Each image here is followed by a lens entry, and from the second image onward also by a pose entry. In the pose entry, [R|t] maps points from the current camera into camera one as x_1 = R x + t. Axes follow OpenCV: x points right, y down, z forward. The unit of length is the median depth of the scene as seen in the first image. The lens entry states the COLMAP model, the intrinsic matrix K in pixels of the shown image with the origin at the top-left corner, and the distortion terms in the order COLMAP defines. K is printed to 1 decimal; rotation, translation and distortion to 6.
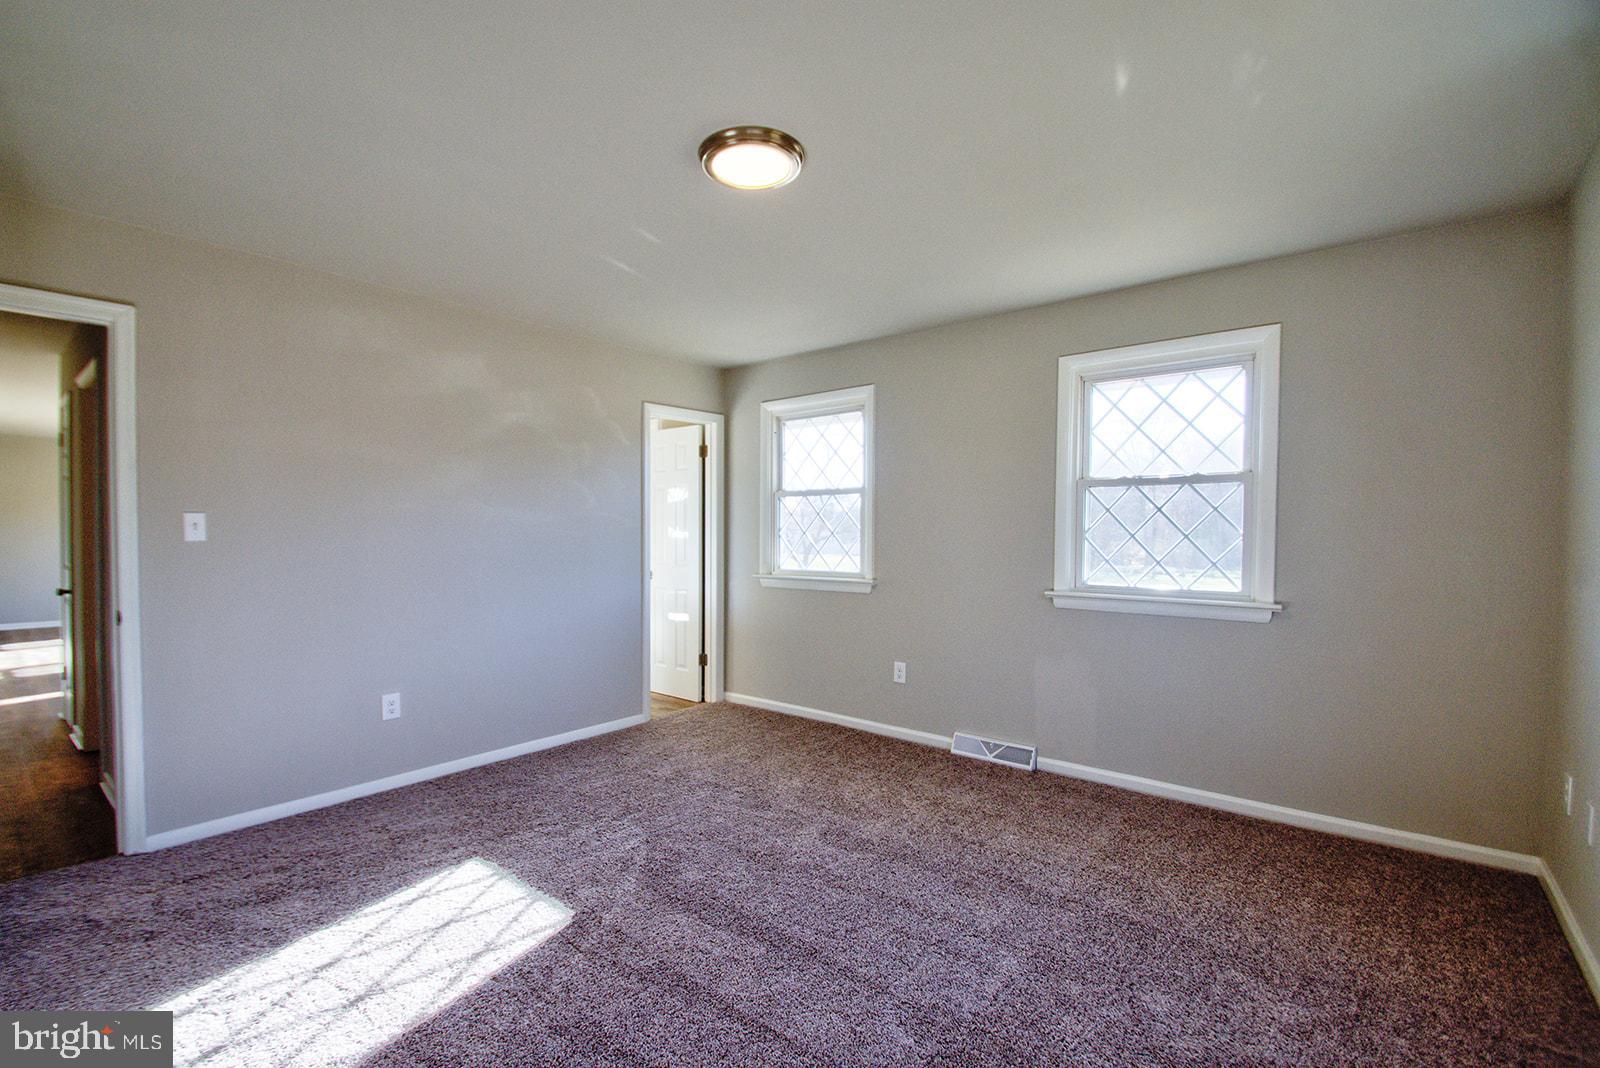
lens RADIAL K [[707.9, 0, 776.7], [0, 707.9, 548.7], [0, 0, 1]] dist [0.003857, -0.010300]
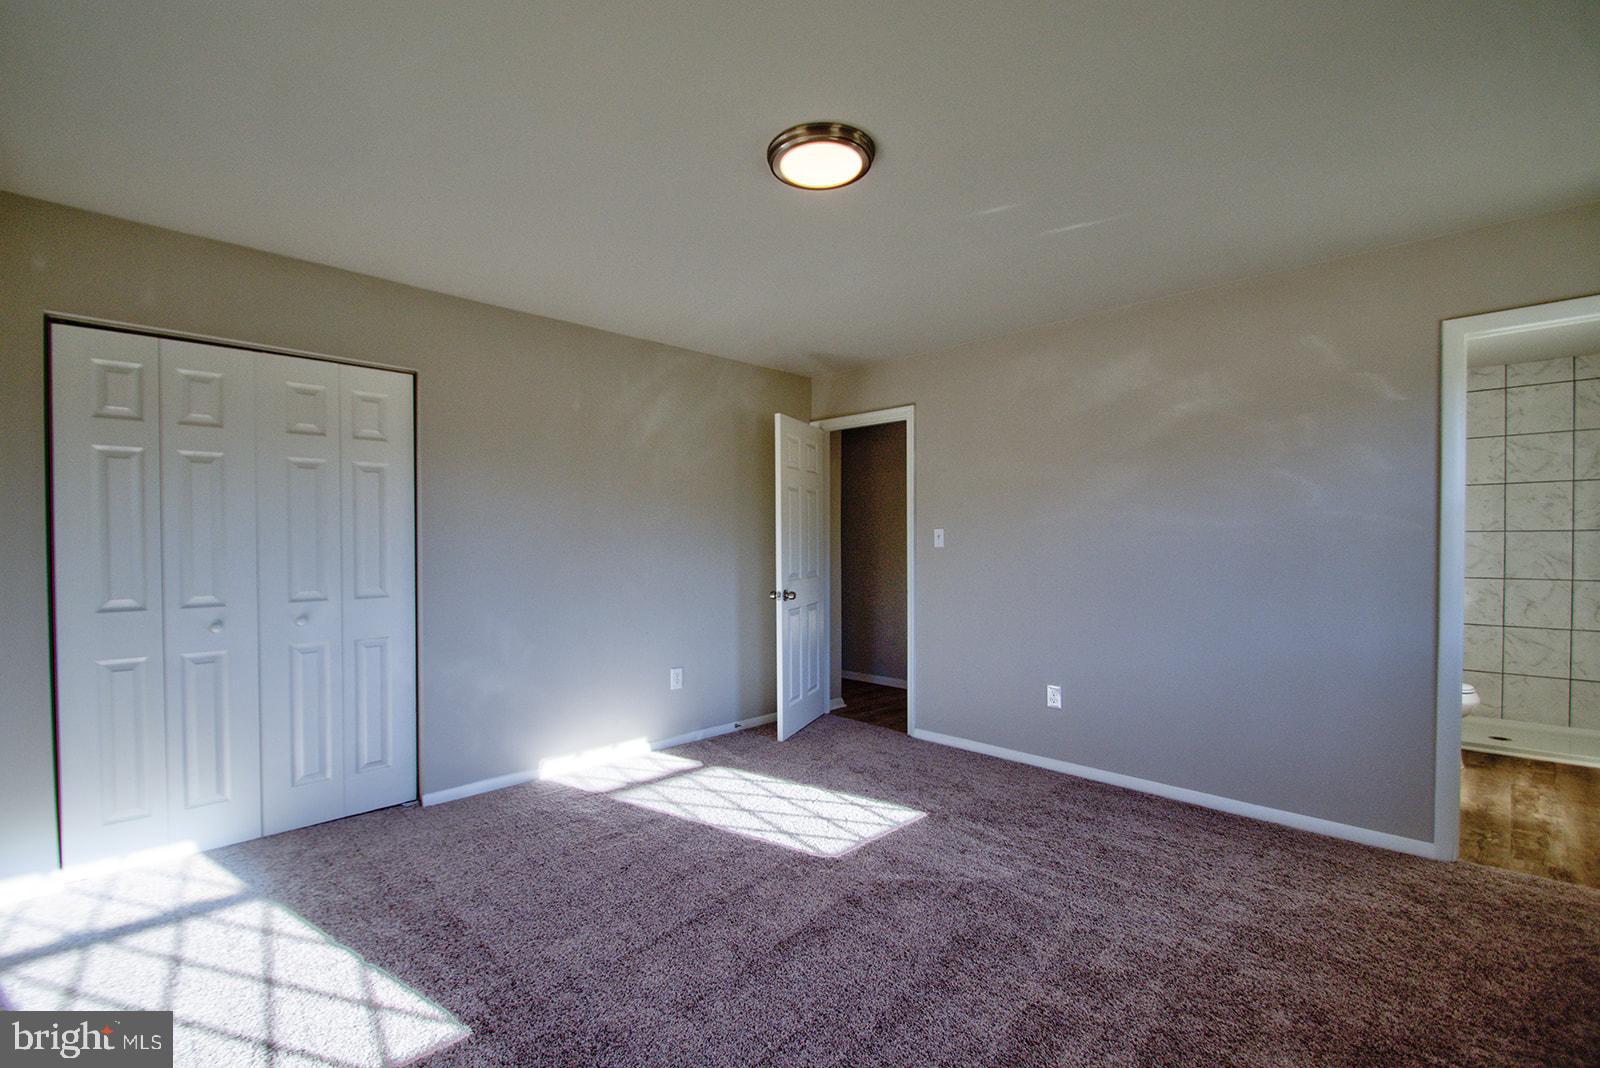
lens RADIAL K [[707.9, 0, 776.7], [0, 707.9, 548.7], [0, 0, 1]] dist [0.003857, -0.010300]
pose [[-0.107929, 0.005580, -0.994143, 0.840904], [-0.025631, 0.999636, 0.008393, -0.012079], [0.993828, 0.026387, -0.107747, 0.936914]]
